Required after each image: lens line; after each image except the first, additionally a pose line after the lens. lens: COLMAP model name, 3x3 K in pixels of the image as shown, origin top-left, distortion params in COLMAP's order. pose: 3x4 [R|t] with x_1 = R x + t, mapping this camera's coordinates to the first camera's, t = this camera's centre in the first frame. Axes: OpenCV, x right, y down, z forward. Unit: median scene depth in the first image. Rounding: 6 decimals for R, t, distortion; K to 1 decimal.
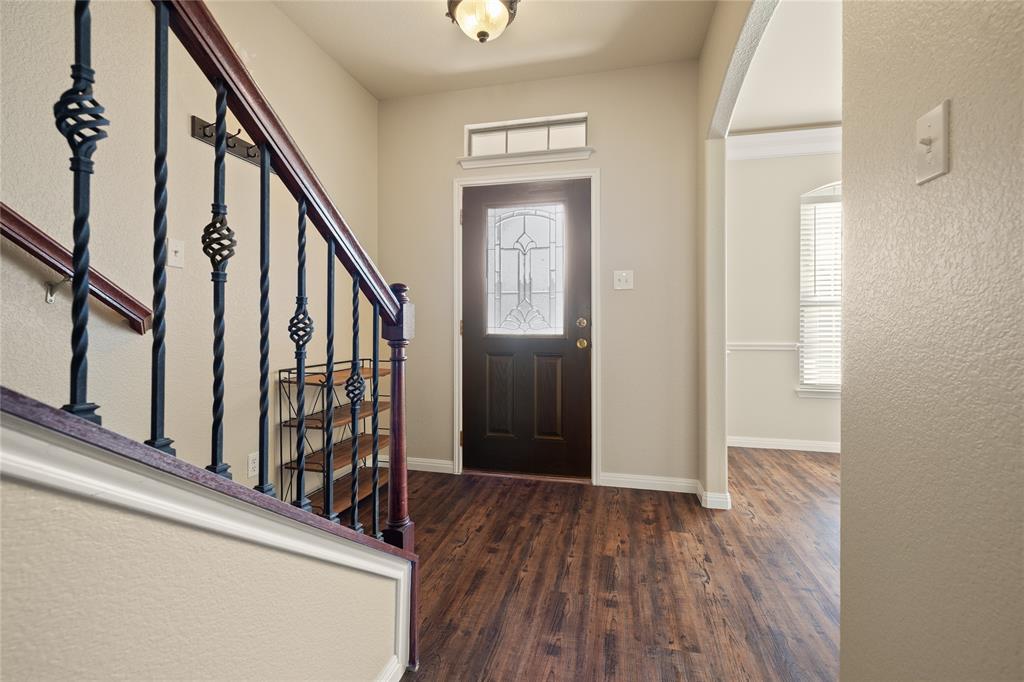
lens RADIAL K [[446.4, 0, 517.8], [0, 446.4, 322.8], [0, 0, 1]] dist [0.000987, 0.000480]
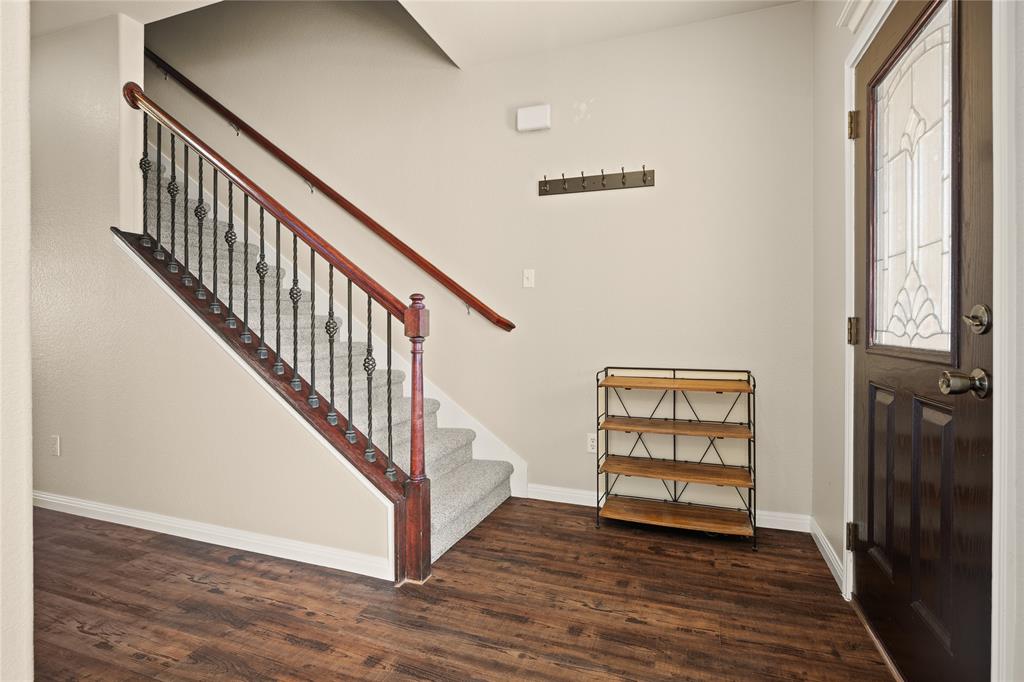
lens RADIAL K [[484.6, 0, 512.6], [0, 484.6, 331.3], [0, 0, 1]] dist [0.000909, 0.000632]
pose [[-0.131324, 0.007893, -0.991308, 0.767773], [0.005598, 0.999958, 0.007220, 0.008817], [0.991324, -0.004602, -0.131362, 1.031261]]
